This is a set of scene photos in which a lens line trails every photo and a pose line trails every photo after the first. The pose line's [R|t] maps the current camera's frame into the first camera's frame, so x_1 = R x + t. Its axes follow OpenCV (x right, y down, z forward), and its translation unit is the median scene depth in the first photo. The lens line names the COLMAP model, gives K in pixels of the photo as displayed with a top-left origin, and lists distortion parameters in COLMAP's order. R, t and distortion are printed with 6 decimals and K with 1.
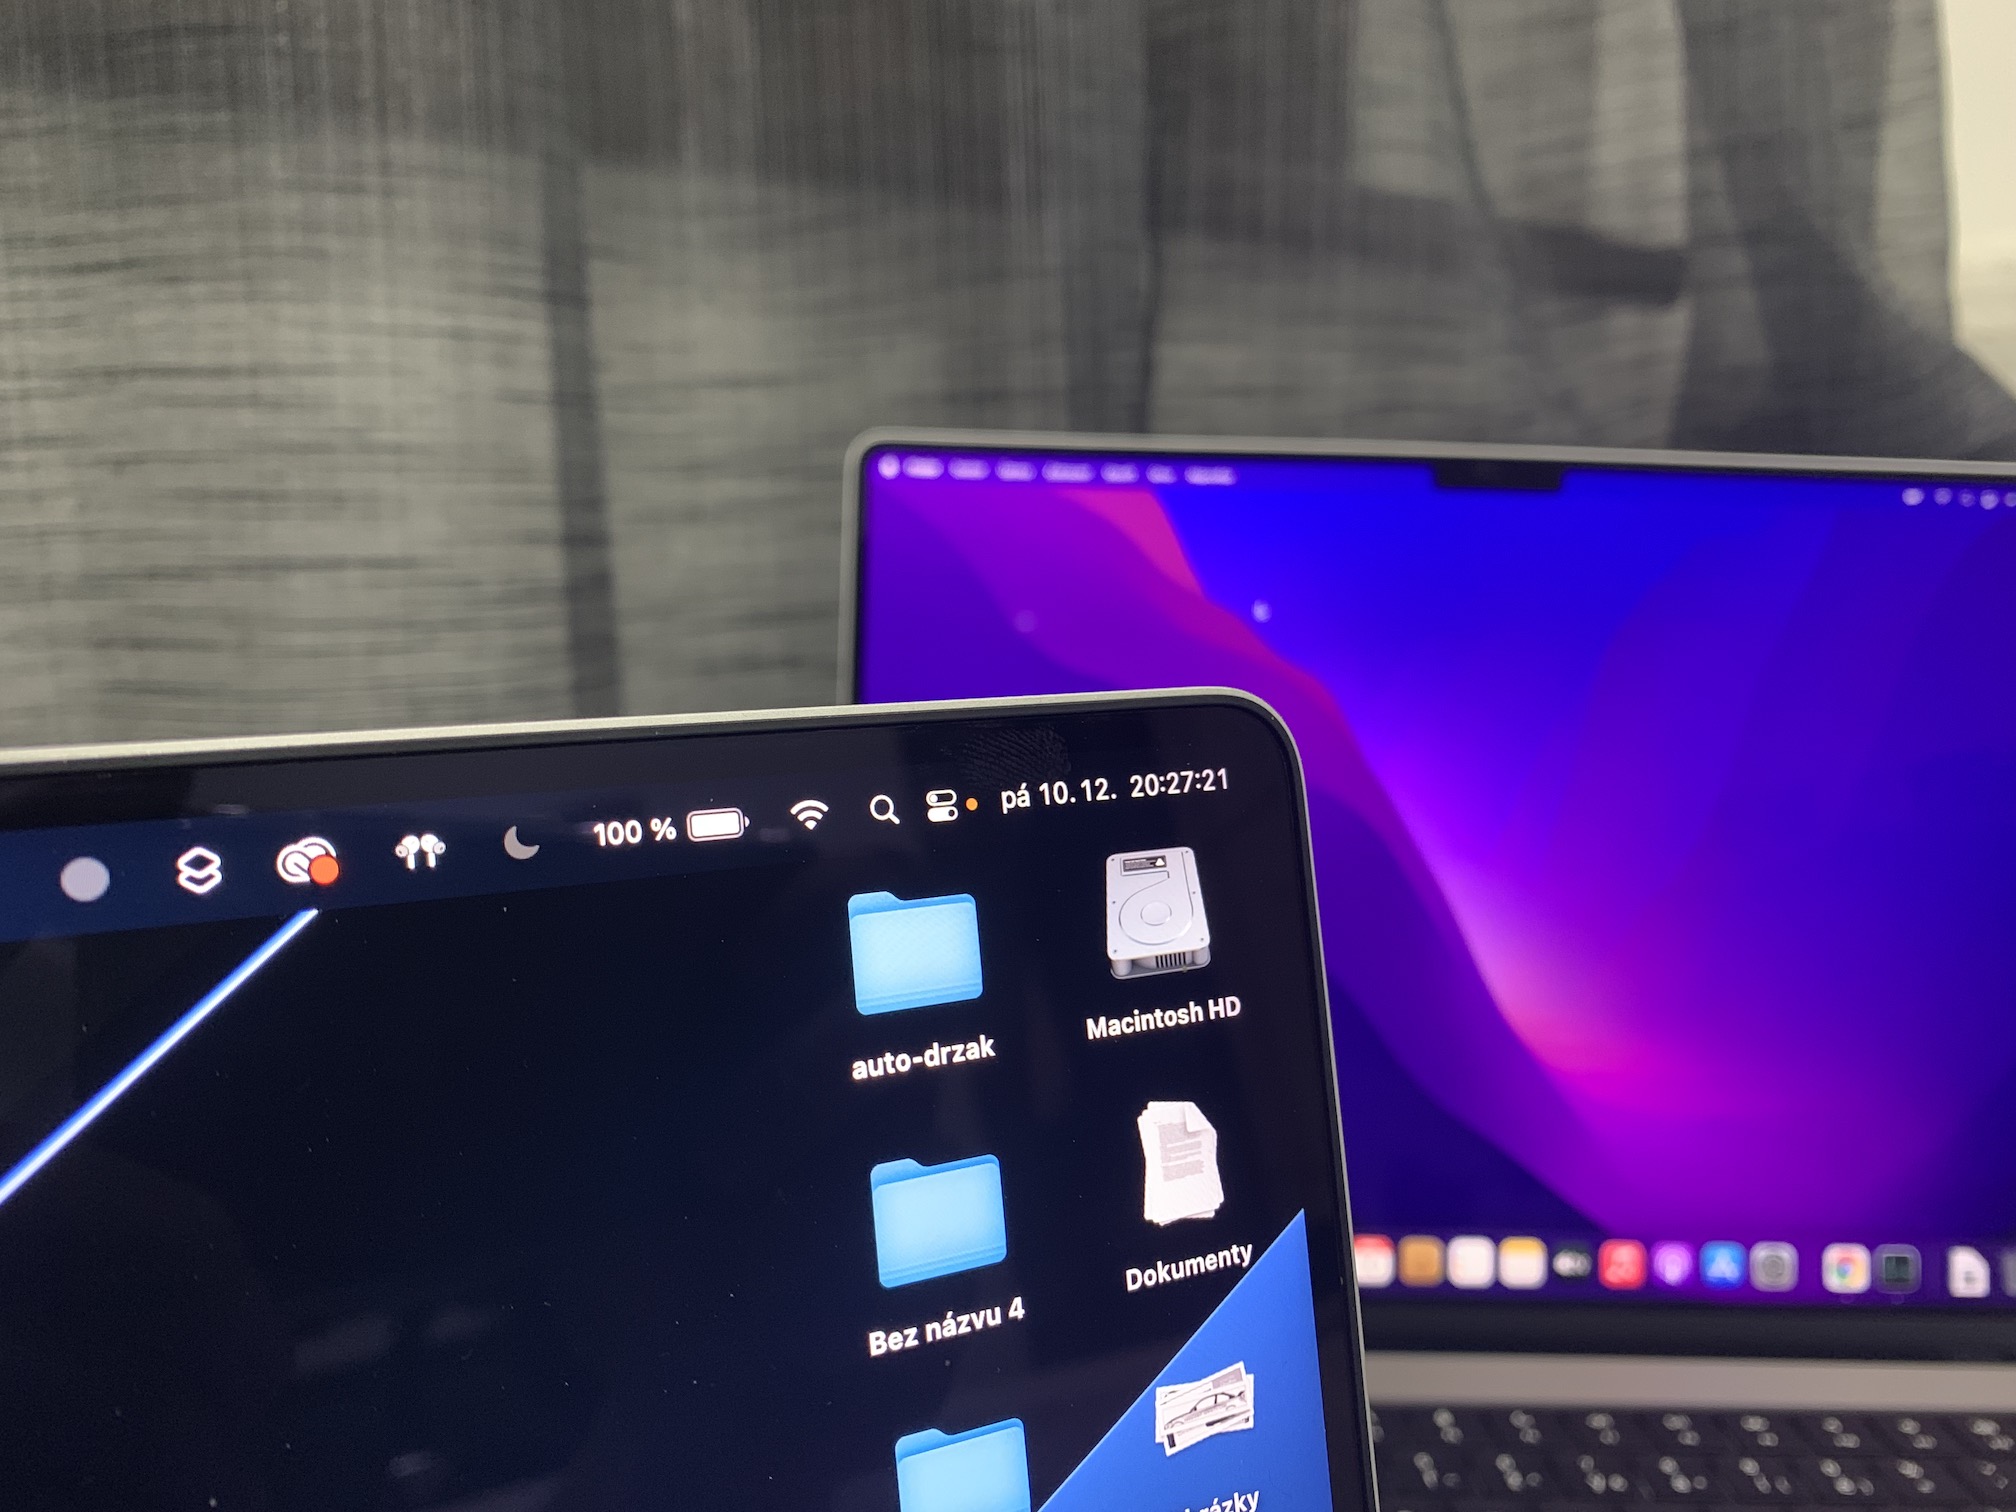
lens RADIAL K [[1562.6, 0, 1074.8], [0, 1562.6, 761.2], [0, 0, 1]] dist [-0.049185, 0.005233]
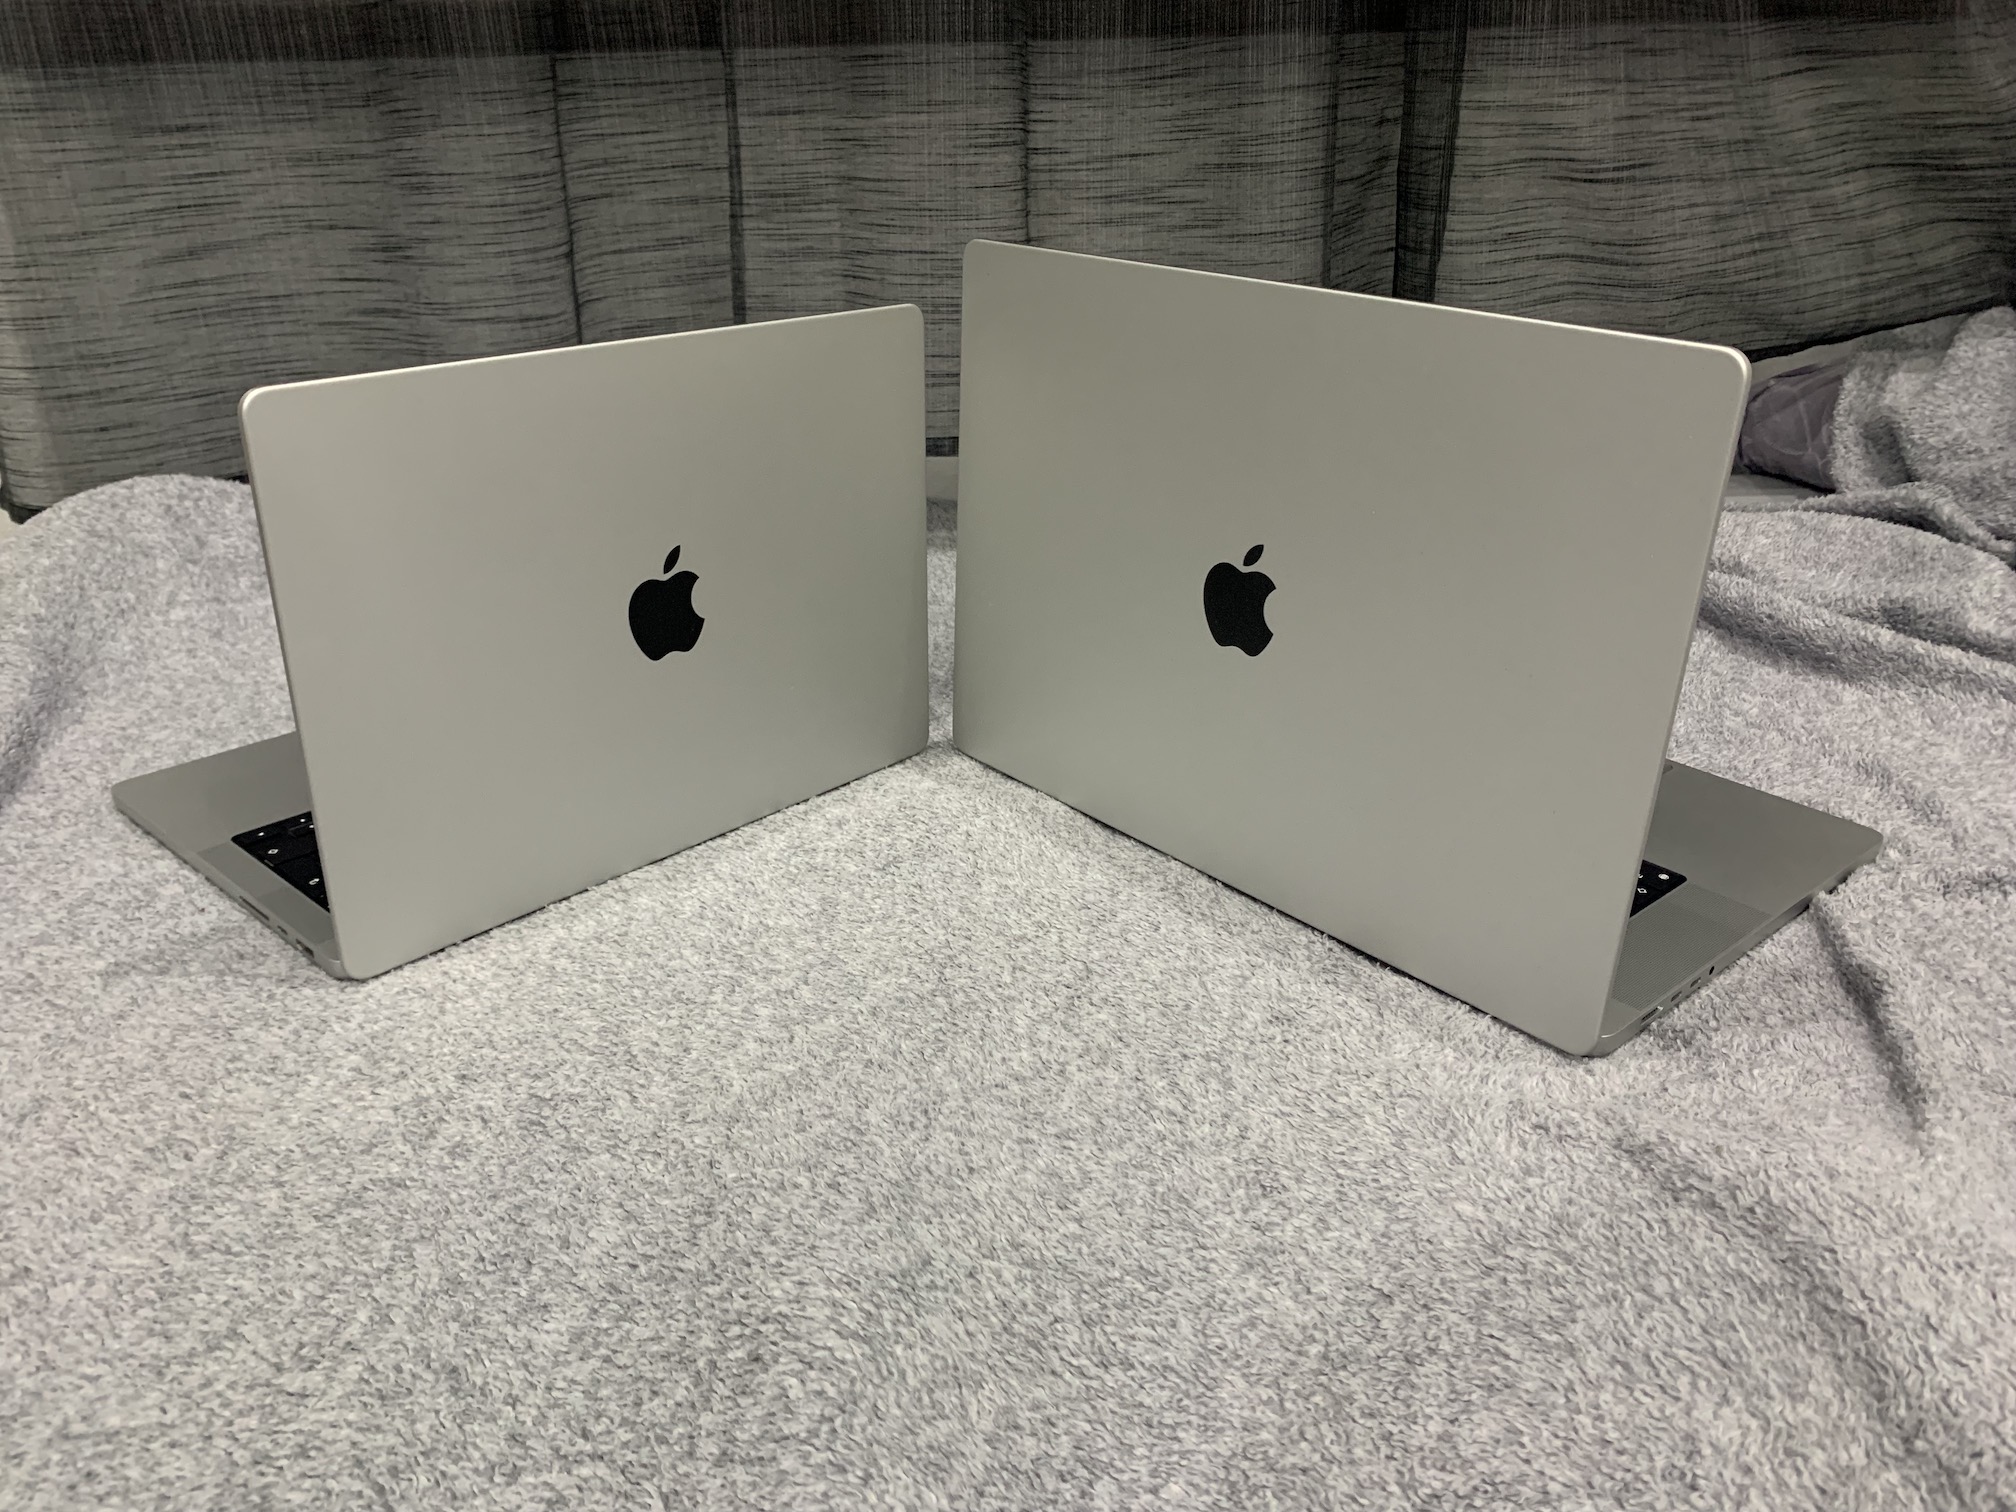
lens RADIAL K [[1507.5, 0, 1000.0], [0, 1507.5, 752.3], [0, 0, 1]] dist [-0.001166, -0.006413]
pose [[0.809992, 0.224687, -0.541691, 1.366451], [-0.087929, 0.959781, 0.266625, 0.000456], [0.579812, -0.168334, 0.797171, -1.265284]]
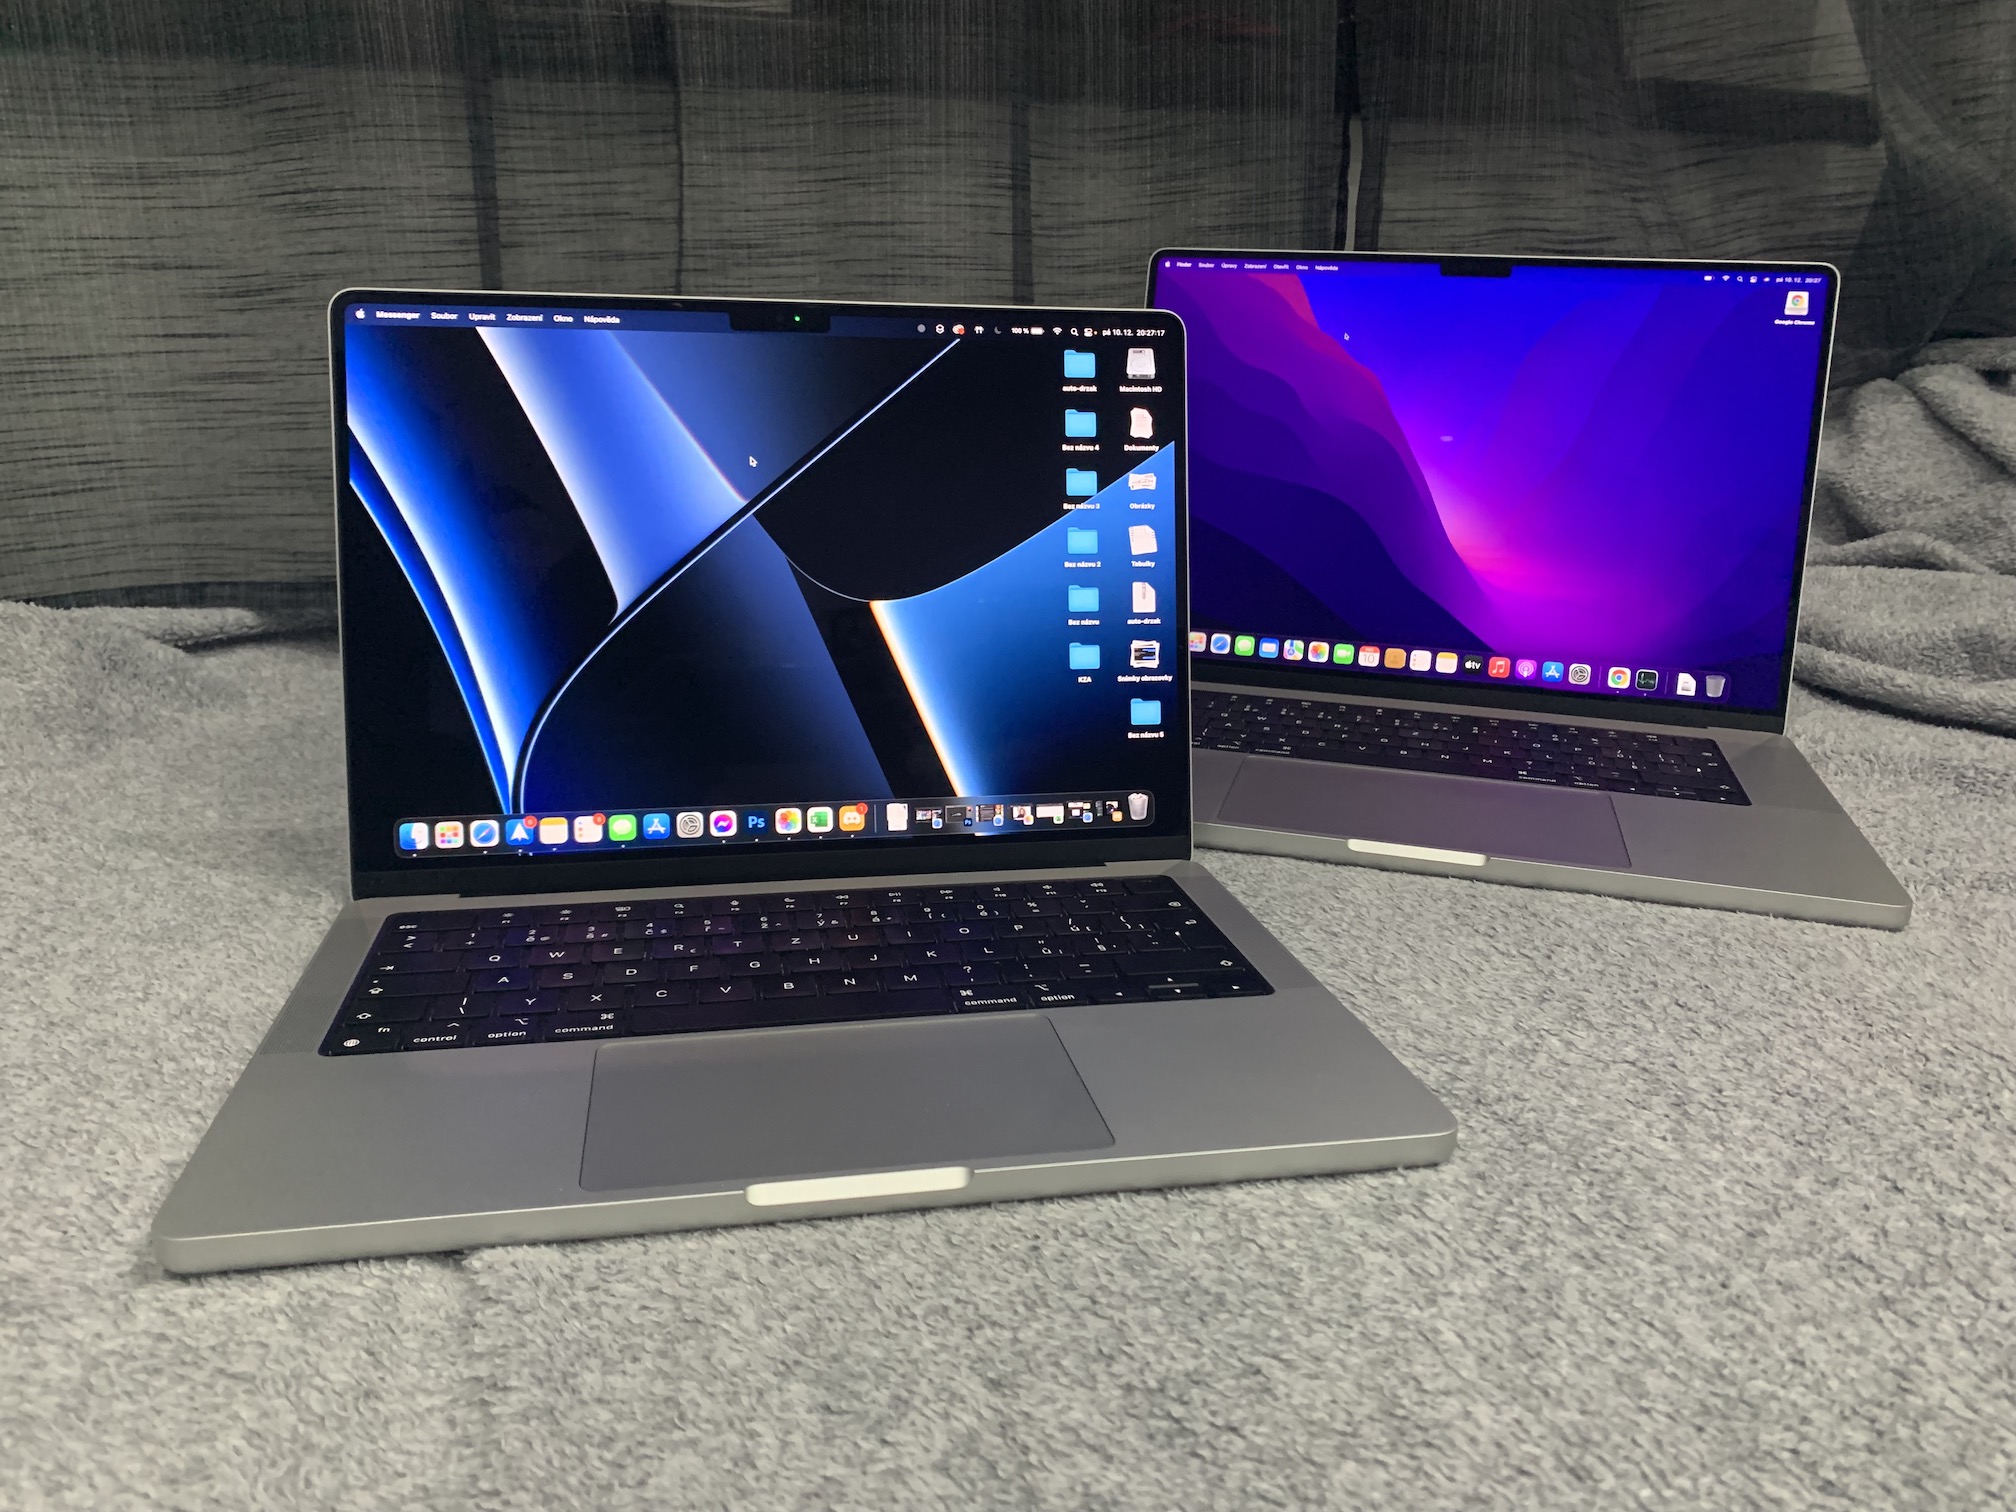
lens RADIAL K [[1526.7, 0, 1012.7], [0, 1526.7, 725.4], [0, 0, 1]] dist [0.000345, 0.002560]
pose [[0.947999, 0.080432, -0.307941, 0.444006], [-0.051614, 0.993585, 0.100624, 0.278327], [0.314059, -0.079498, 0.946069, -1.268689]]
